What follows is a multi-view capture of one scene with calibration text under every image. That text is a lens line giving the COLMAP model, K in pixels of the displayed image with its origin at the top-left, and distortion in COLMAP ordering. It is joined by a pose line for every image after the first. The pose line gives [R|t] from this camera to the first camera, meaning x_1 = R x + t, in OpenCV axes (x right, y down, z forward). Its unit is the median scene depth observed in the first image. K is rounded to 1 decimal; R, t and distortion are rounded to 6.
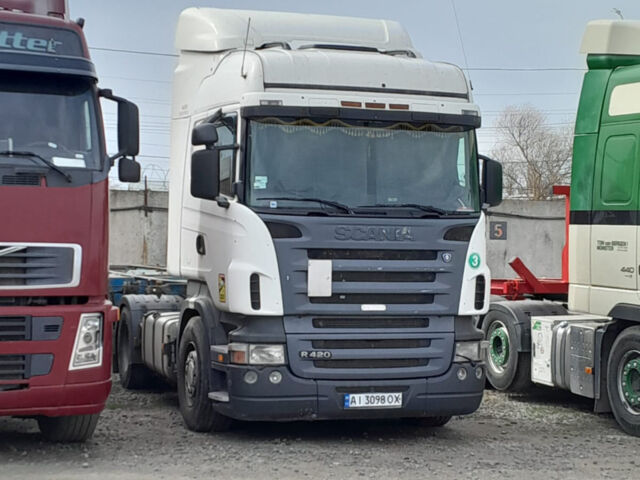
lens RADIAL K [[1269.1, 0, 320.0], [0, 1269.1, 240.0], [0, 0, 1]] dist [0.036069, 0.034121]
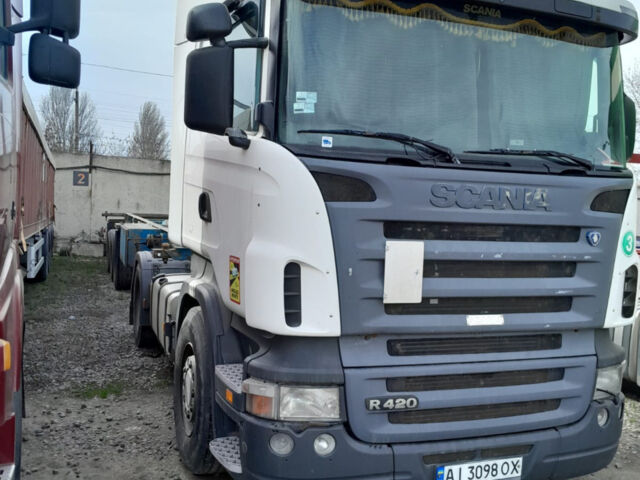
lens RADIAL K [[659.2, 0, 320.0], [0, 659.2, 240.0], [0, 0, 1]] dist [0.133735, -0.259942]
pose [[0.998697, 0.024816, 0.044596, -0.051301], [-0.027485, 0.997804, 0.060268, -0.001727], [-0.043003, -0.061415, 0.997186, 0.689348]]
